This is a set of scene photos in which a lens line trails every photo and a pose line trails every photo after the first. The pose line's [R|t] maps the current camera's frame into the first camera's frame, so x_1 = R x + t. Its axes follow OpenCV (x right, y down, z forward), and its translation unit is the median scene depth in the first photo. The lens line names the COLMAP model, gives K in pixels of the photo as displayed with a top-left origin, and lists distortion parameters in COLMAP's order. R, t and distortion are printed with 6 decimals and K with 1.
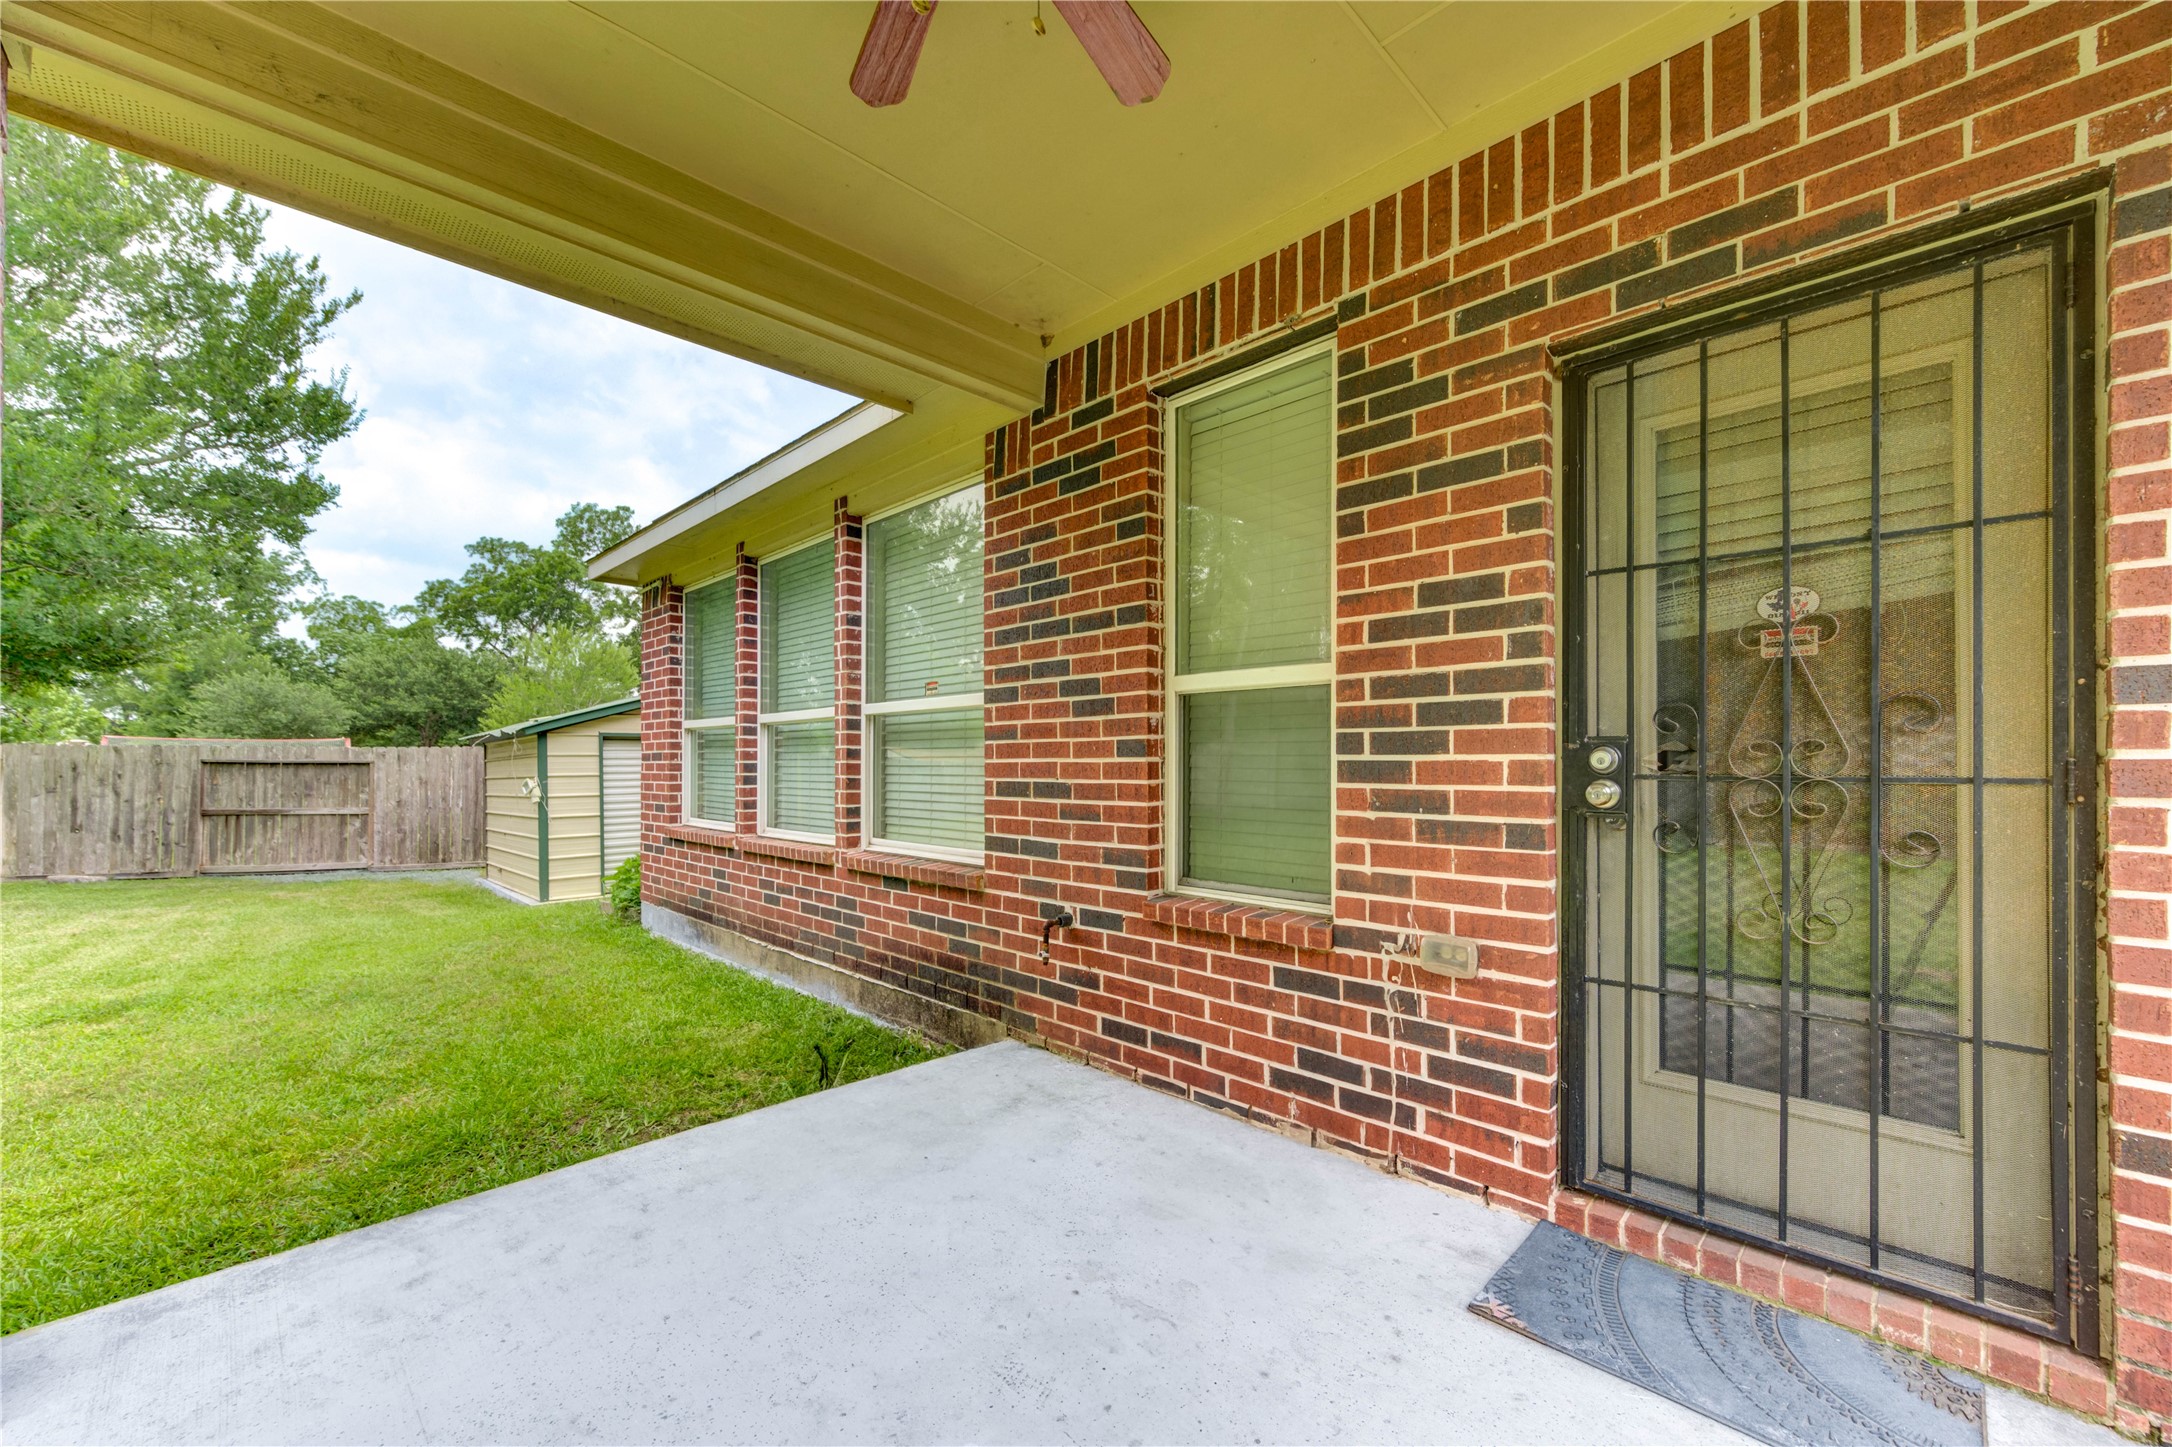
lens RADIAL K [[869.0, 0, 1073.5], [0, 869.0, 770.0], [0, 0, 1]] dist [0.001153, 0.000197]
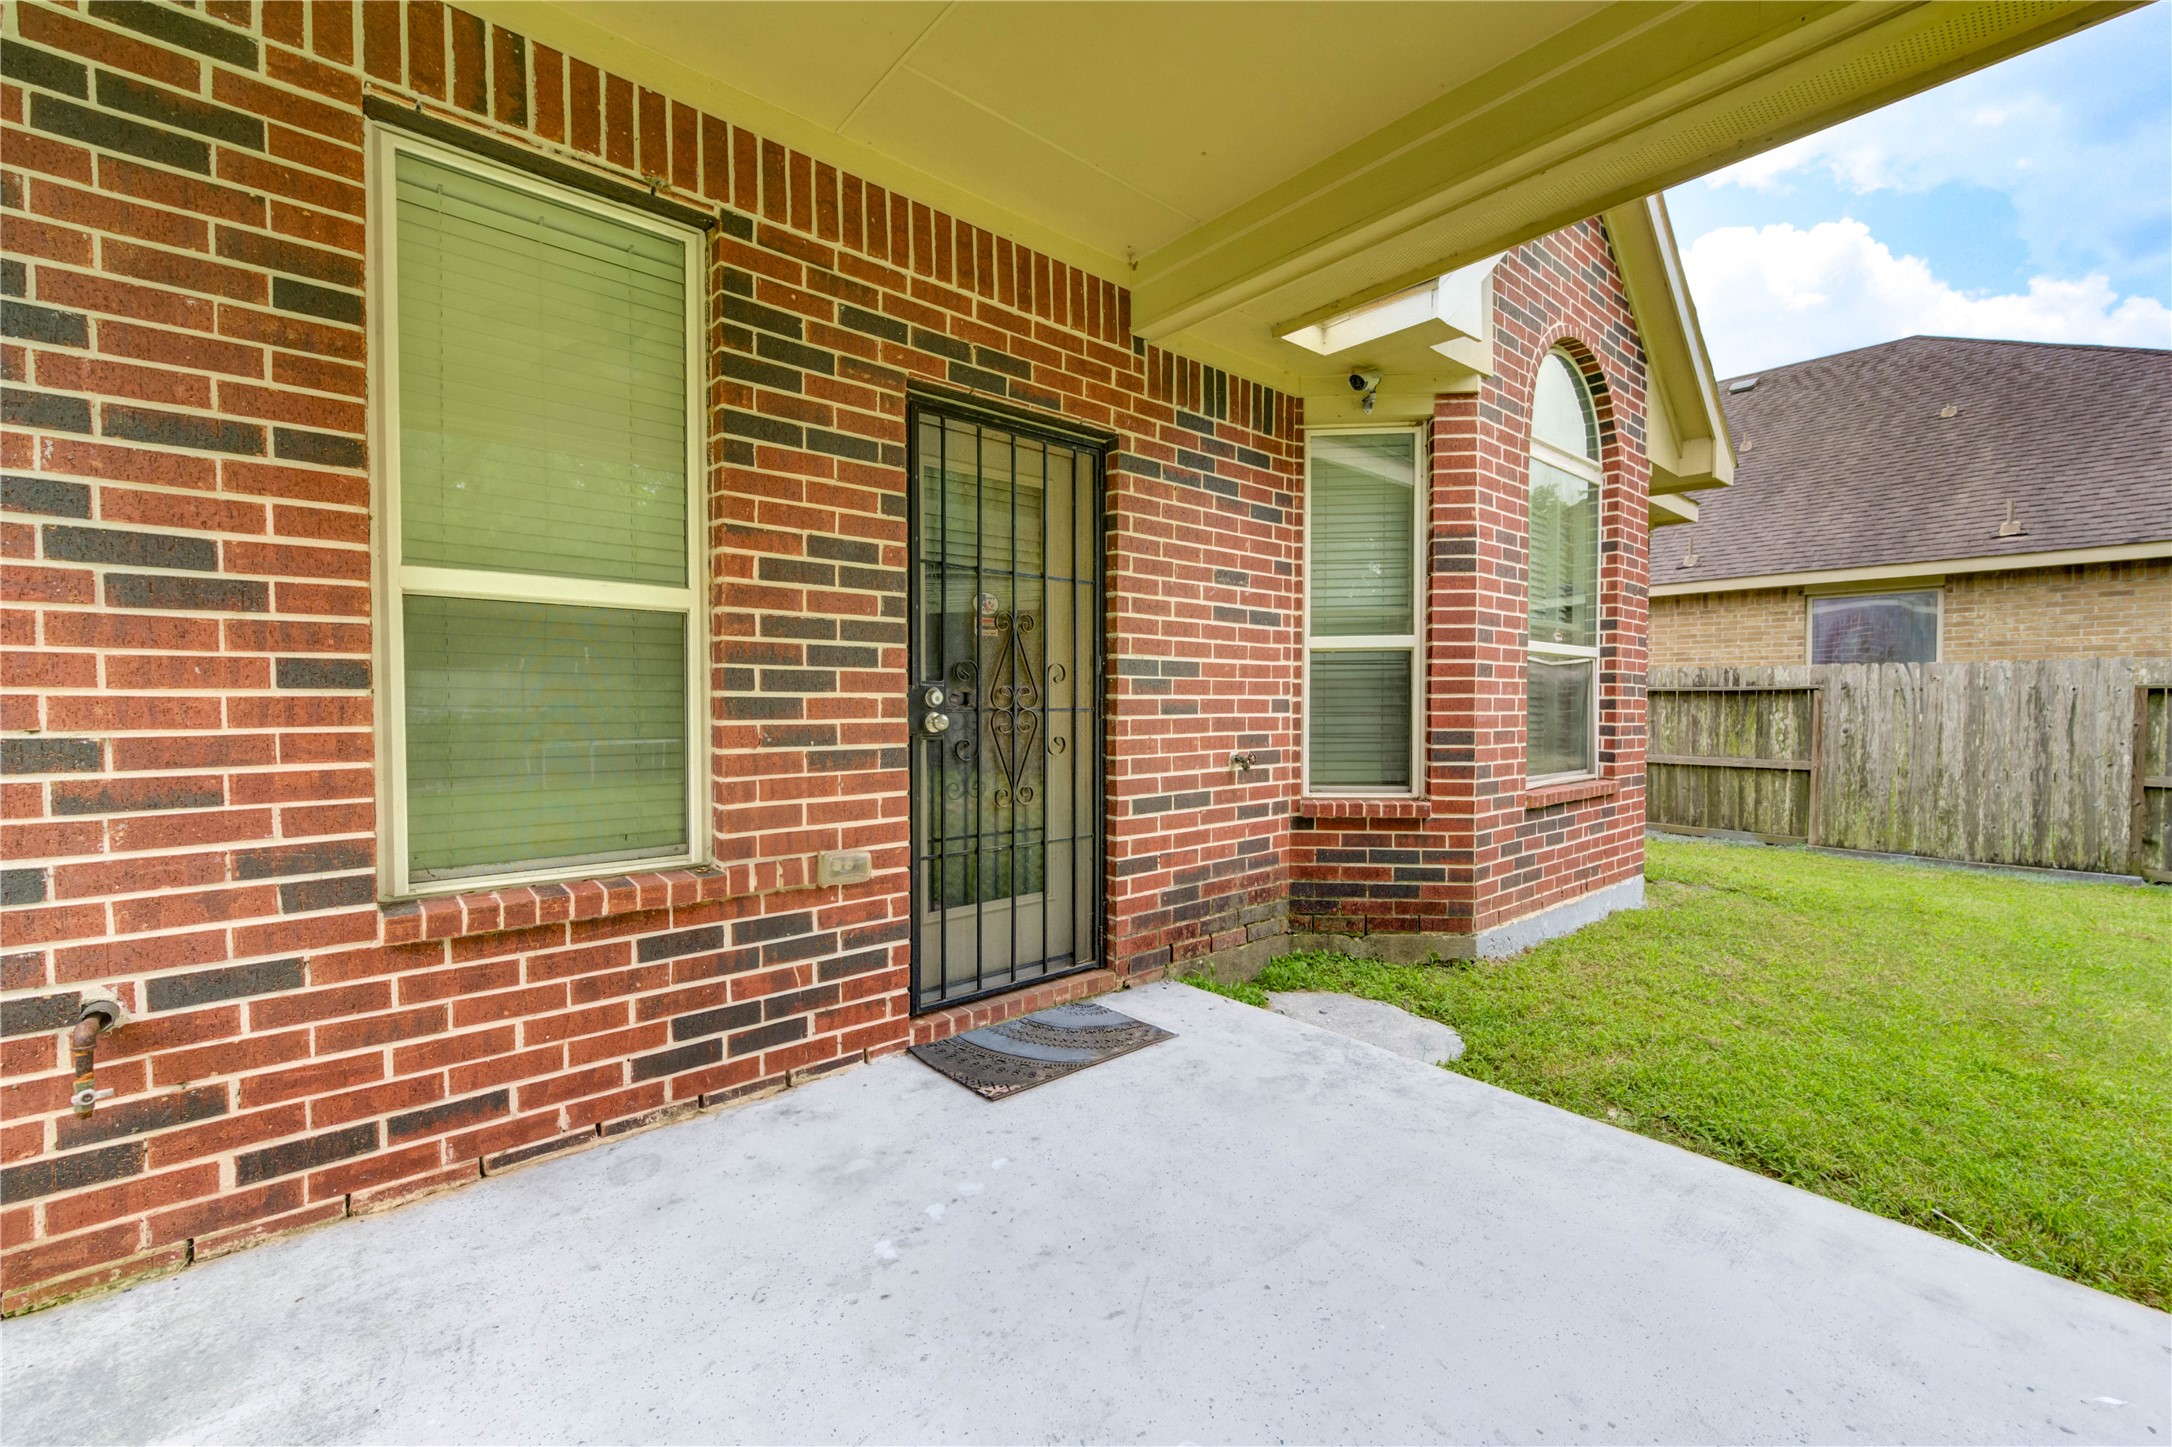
lens RADIAL K [[869.0, 0, 1084.7], [0, 869.0, 718.0], [0, 0, 1]] dist [0.001153, 0.000197]
pose [[0.061458, -0.027852, 0.997721, -0.654221], [-0.001013, 0.999608, 0.027967, -0.015769], [-0.998109, -0.002729, 0.061406, 0.579608]]
